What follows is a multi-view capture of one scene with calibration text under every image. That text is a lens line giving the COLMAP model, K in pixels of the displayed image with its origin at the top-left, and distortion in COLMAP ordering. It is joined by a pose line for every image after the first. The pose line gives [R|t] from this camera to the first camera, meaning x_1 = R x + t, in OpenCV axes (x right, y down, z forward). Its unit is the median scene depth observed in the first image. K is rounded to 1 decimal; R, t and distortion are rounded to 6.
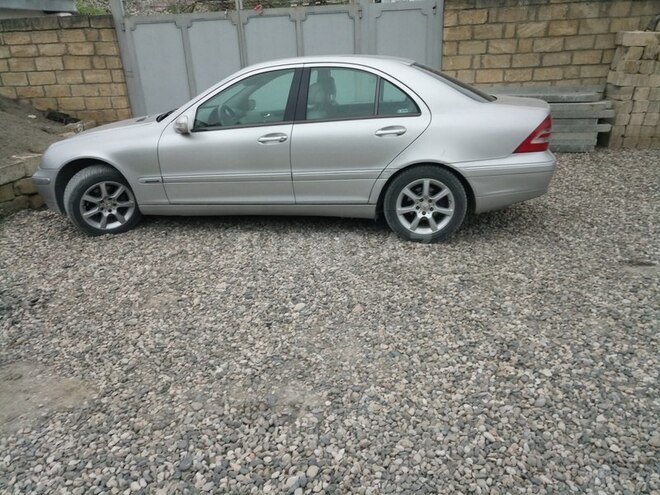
lens RADIAL K [[483.1, 0, 330.0], [0, 483.1, 247.5], [0, 0, 1]] dist [0.013073, 0.005916]
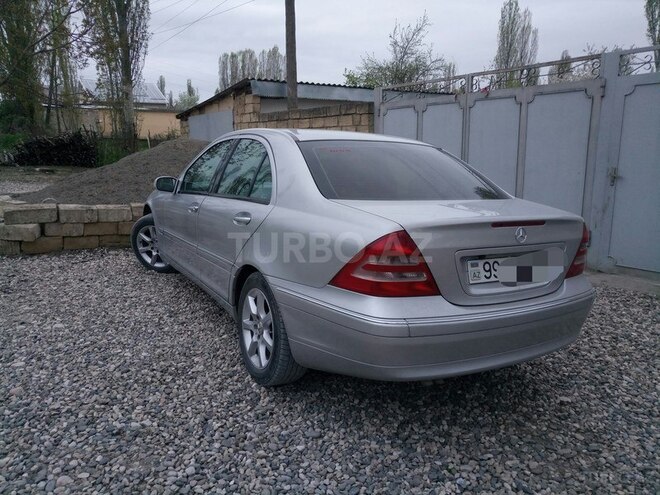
lens RADIAL K [[502.2, 0, 330.0], [0, 502.2, 247.5], [0, 0, 1]] dist [0.026532, 0.006309]
pose [[0.623473, 0.199146, -0.756057, 0.505848], [-0.336558, 0.941197, -0.029625, -0.132371], [0.705699, 0.272927, 0.653835, 0.354900]]
